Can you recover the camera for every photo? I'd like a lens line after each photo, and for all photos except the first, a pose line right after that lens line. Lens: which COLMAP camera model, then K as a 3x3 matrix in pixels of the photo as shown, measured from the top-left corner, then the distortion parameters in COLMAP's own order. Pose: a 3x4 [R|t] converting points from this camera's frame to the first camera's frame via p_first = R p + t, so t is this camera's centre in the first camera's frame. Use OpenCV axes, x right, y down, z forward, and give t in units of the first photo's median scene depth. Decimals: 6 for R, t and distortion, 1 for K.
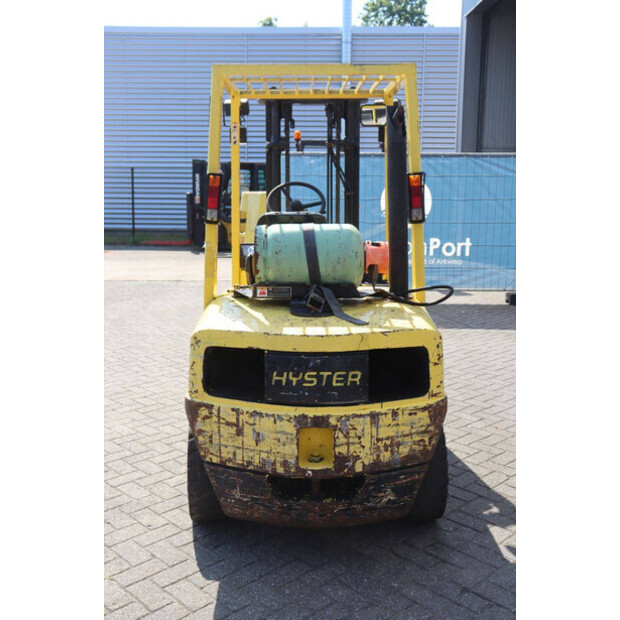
lens RADIAL K [[713.3, 0, 310.0], [0, 713.3, 310.0], [0, 0, 1]] dist [0.003118, 0.013307]
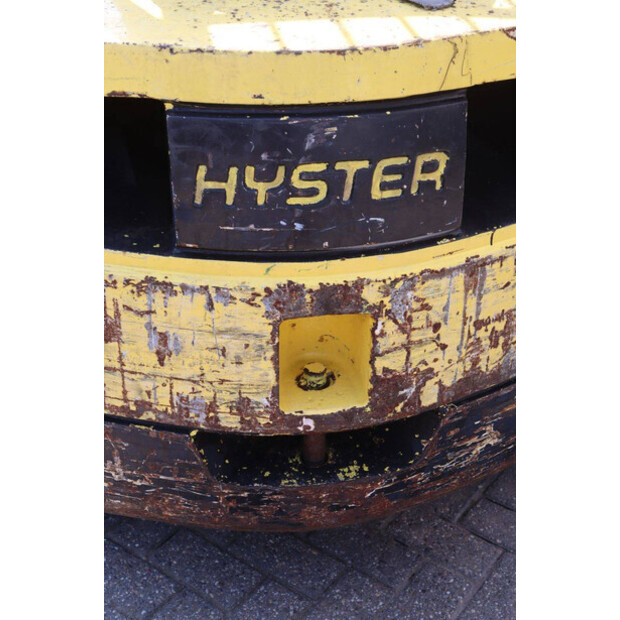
lens RADIAL K [[931.0, 0, 310.0], [0, 931.0, 310.0], [0, 0, 1]] dist [0.075345, 0.057701]
pose [[0.986757, -0.076495, 0.143032, -0.066009], [0.023467, 0.939860, 0.340752, 0.001061], [-0.160496, -0.332883, 0.929209, 0.553116]]
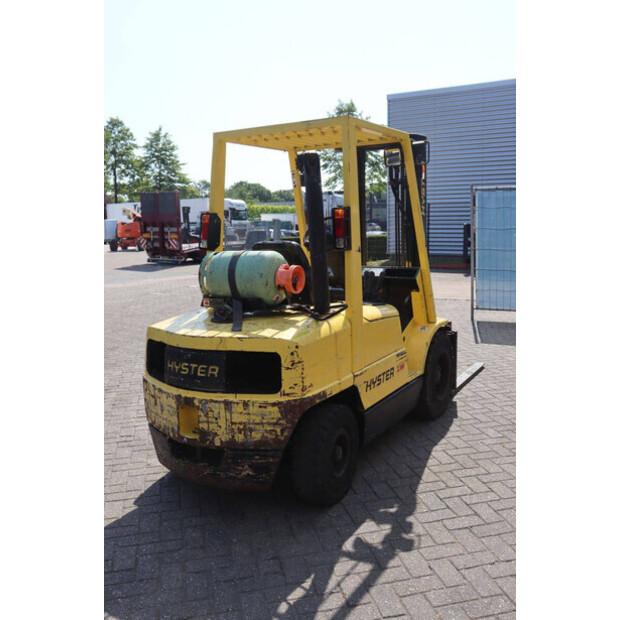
lens RADIAL K [[614.9, 0, 315.1], [0, 614.9, 309.3], [0, 0, 1]] dist [-0.111408, 0.178409]
pose [[0.857978, 0.052821, -0.510963, 0.762516], [-0.064768, 0.997885, -0.005598, -0.020789], [0.509587, 0.037897, 0.859584, 0.145819]]
